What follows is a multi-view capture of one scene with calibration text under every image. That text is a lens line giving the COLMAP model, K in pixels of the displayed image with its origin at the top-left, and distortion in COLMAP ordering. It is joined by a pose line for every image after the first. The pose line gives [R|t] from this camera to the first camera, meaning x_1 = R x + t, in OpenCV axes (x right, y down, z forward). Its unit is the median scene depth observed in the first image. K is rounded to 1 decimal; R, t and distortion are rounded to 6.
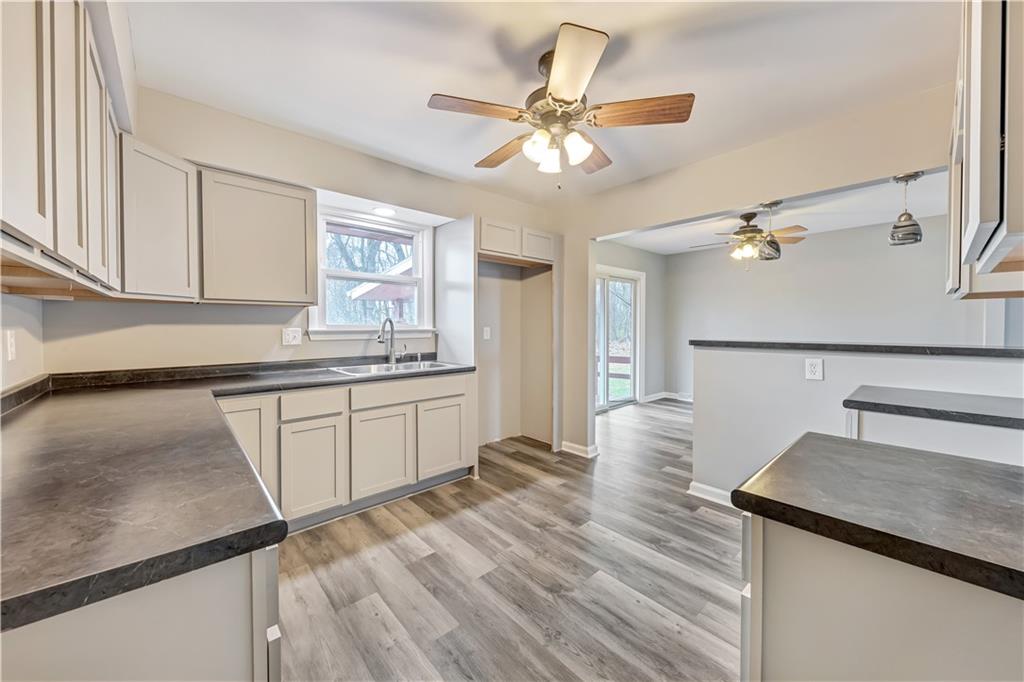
lens RADIAL K [[362.8, 0, 506.1], [0, 362.8, 339.5], [0, 0, 1]] dist [0.002977, -0.001921]
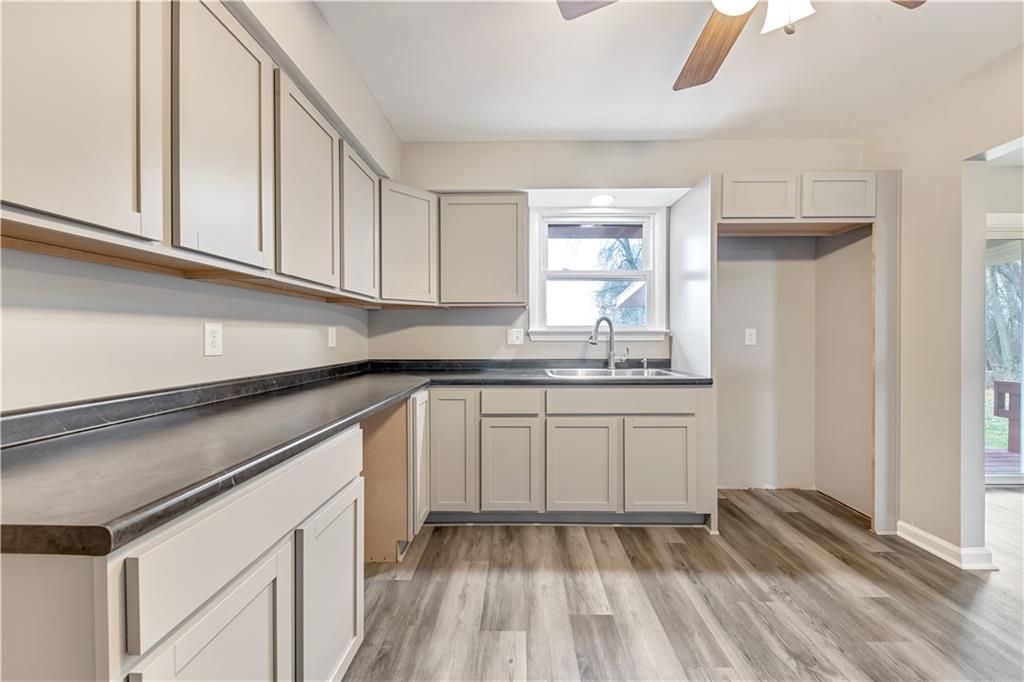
lens RADIAL K [[362.8, 0, 506.1], [0, 362.8, 339.5], [0, 0, 1]] dist [0.002977, -0.001921]
pose [[0.746858, 0.006415, -0.664953, 0.095357], [-0.023571, 0.999580, -0.016831, 0.017554], [0.664566, 0.028244, 0.746696, 0.180532]]
